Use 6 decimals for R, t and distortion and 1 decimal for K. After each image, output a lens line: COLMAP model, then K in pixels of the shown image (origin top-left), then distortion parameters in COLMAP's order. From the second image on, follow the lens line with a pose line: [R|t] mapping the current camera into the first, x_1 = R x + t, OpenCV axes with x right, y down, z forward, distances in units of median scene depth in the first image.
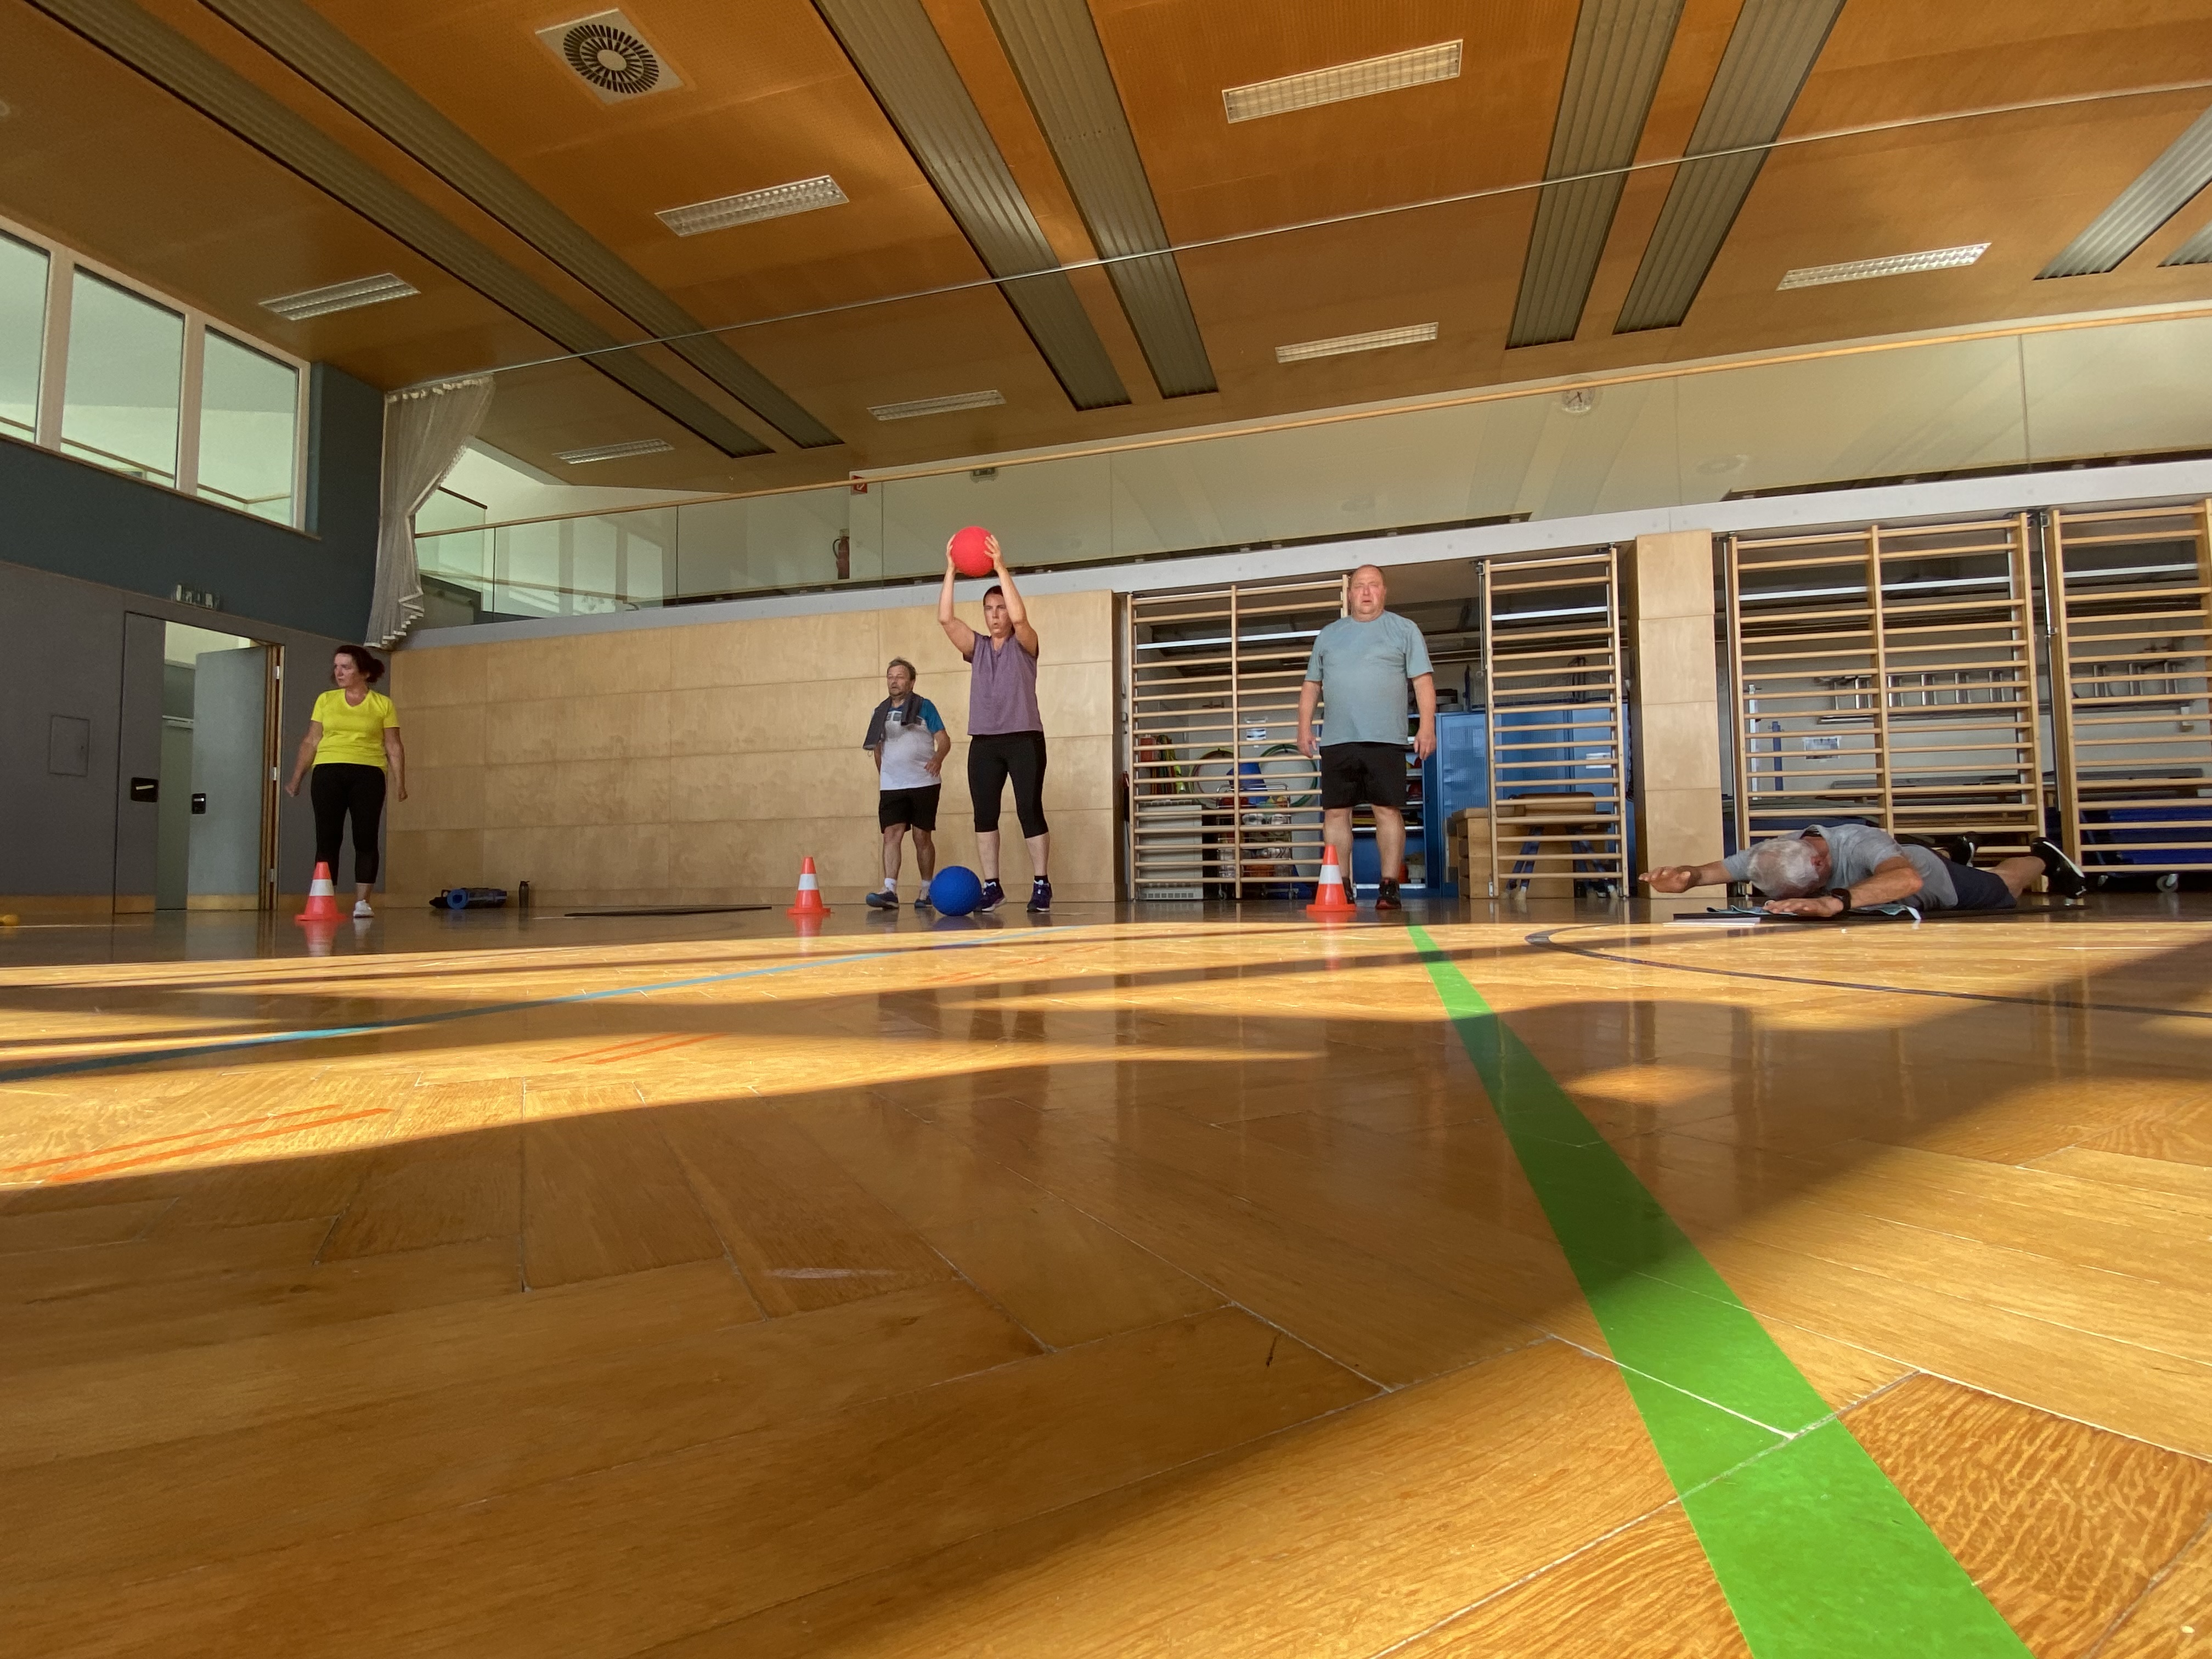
lens RADIAL K [[1051.0, 0, 1106.0], [0, 1051.0, 829.5], [0, 0, 1]] dist [0.004647, 0.000108]
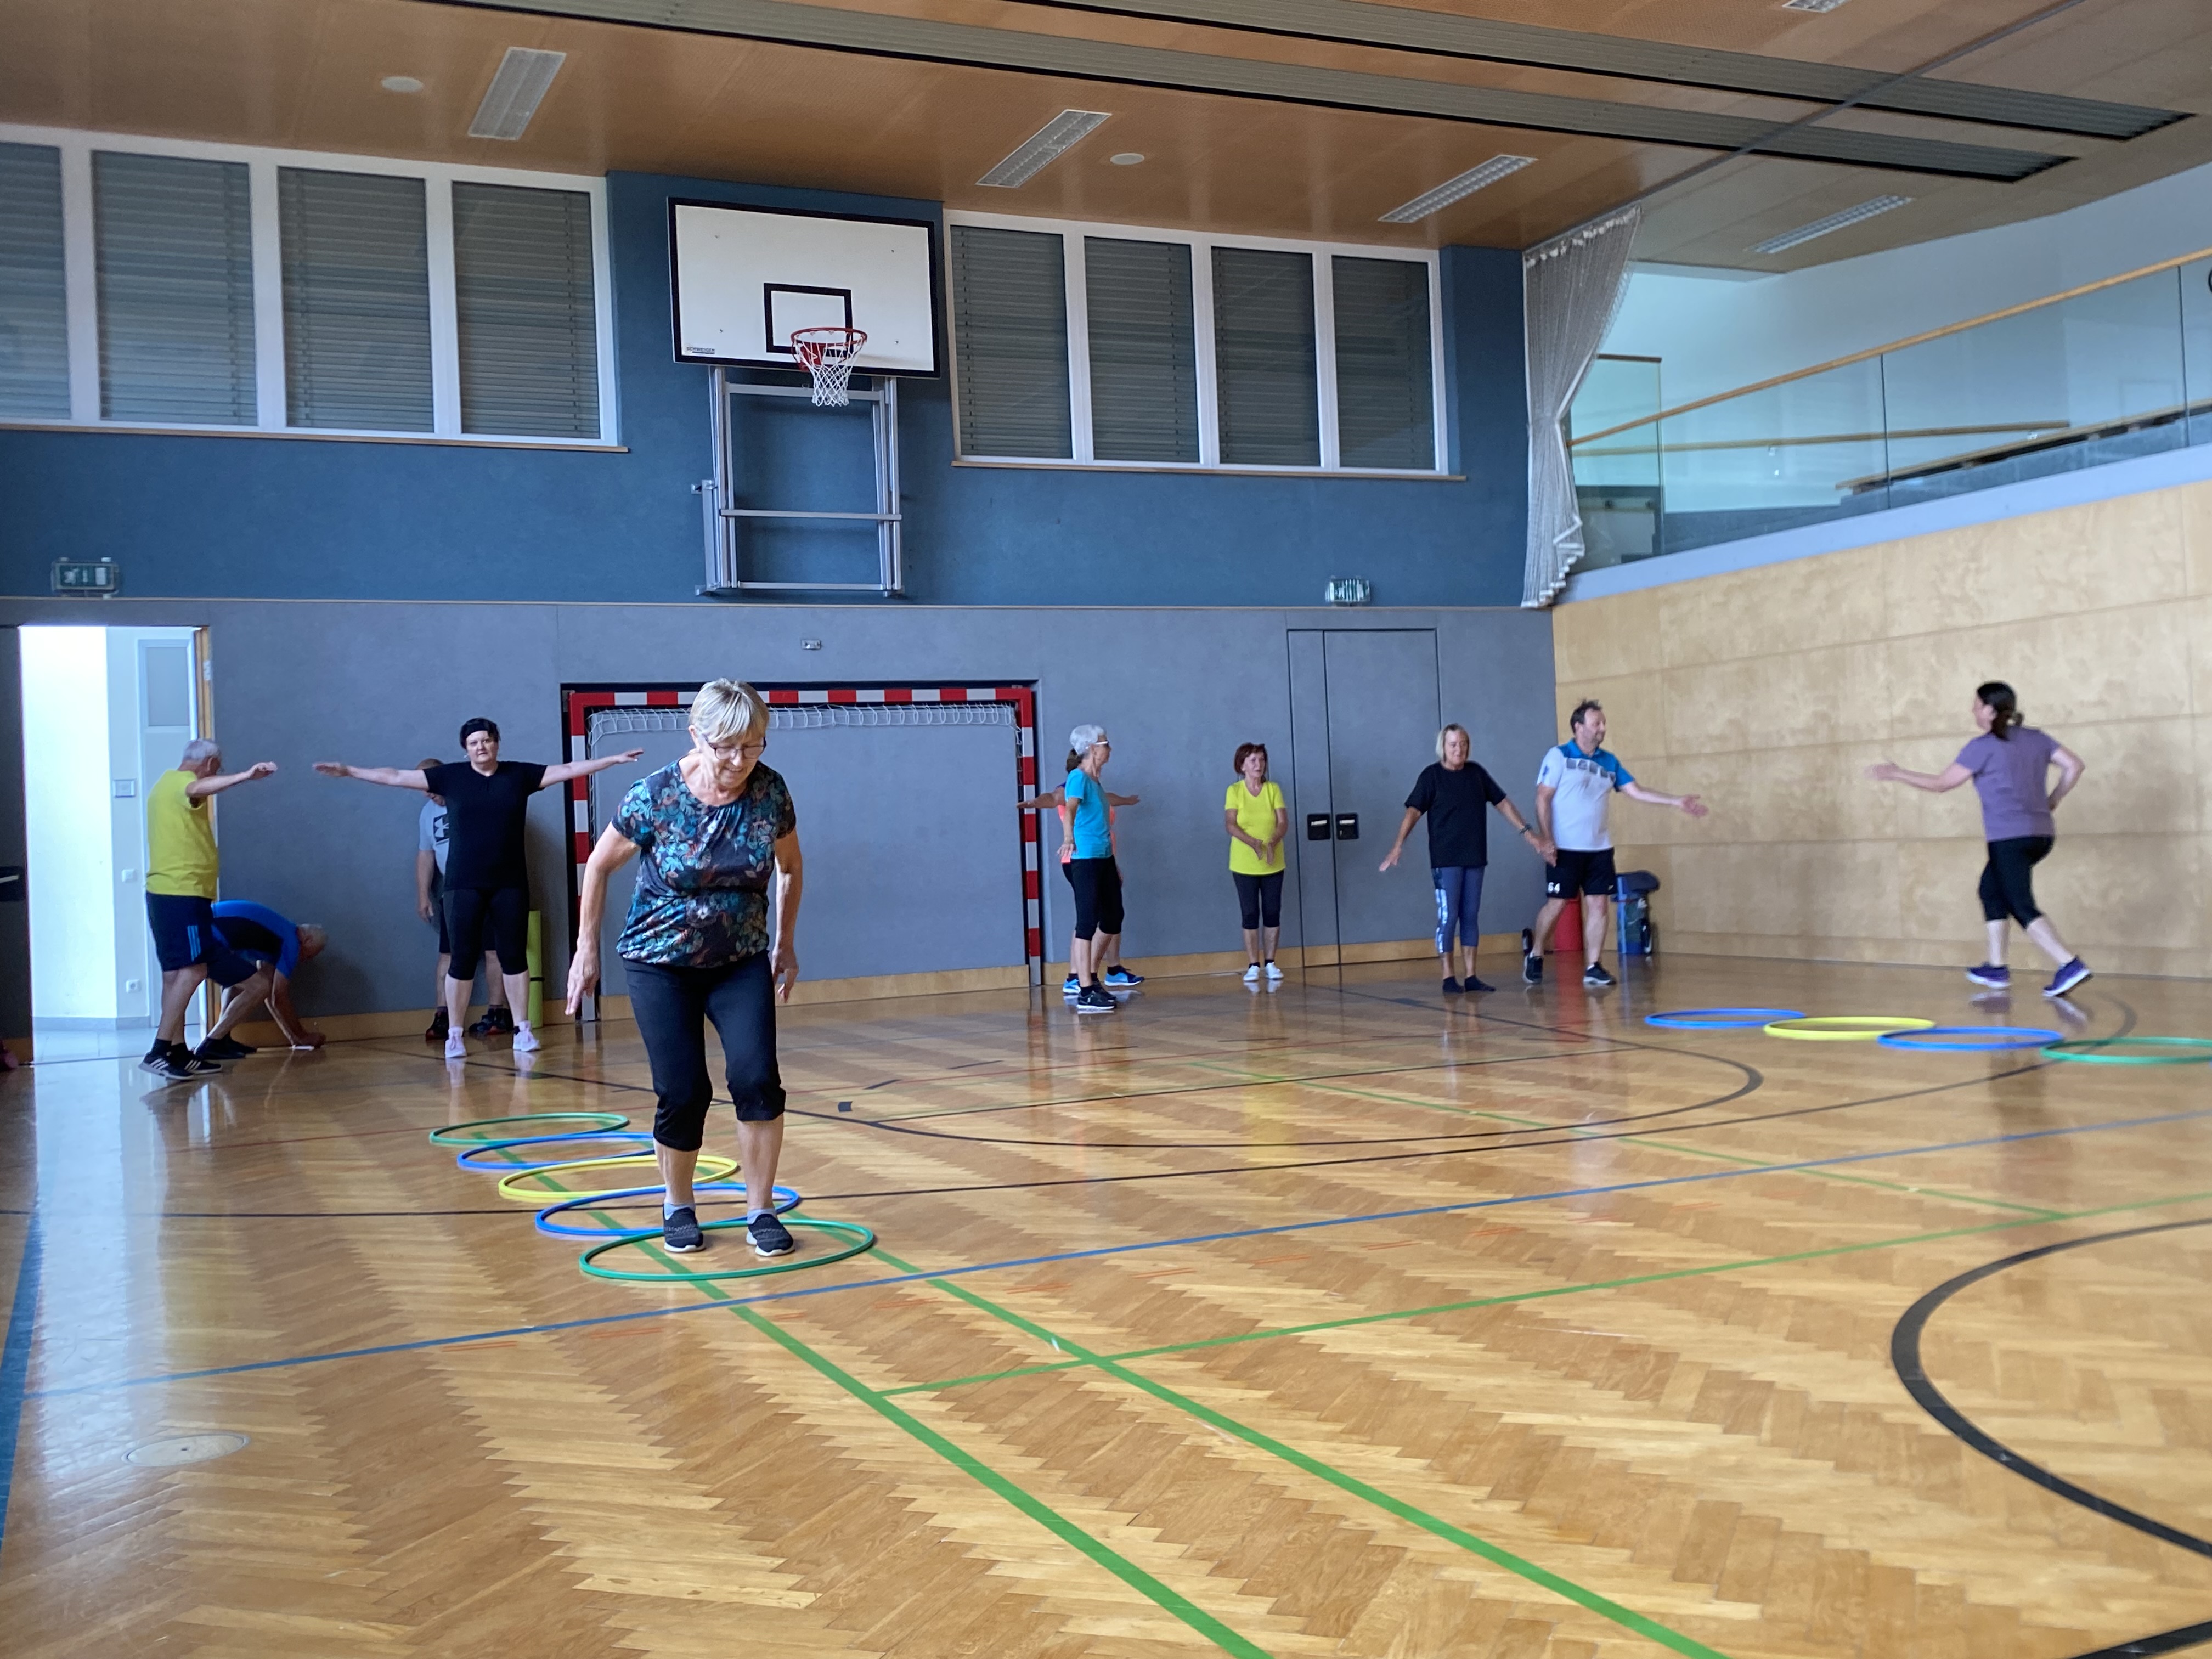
lens RADIAL K [[2181.2, 0, 1106.0], [0, 2181.2, 829.5], [0, 0, 1]] dist [0.010377, -0.009785]
pose [[0.648458, -0.023561, -0.760886, 0.301070], [0.083971, 0.995635, 0.040734, -0.106618], [0.756605, -0.090307, 0.647606, -0.265715]]
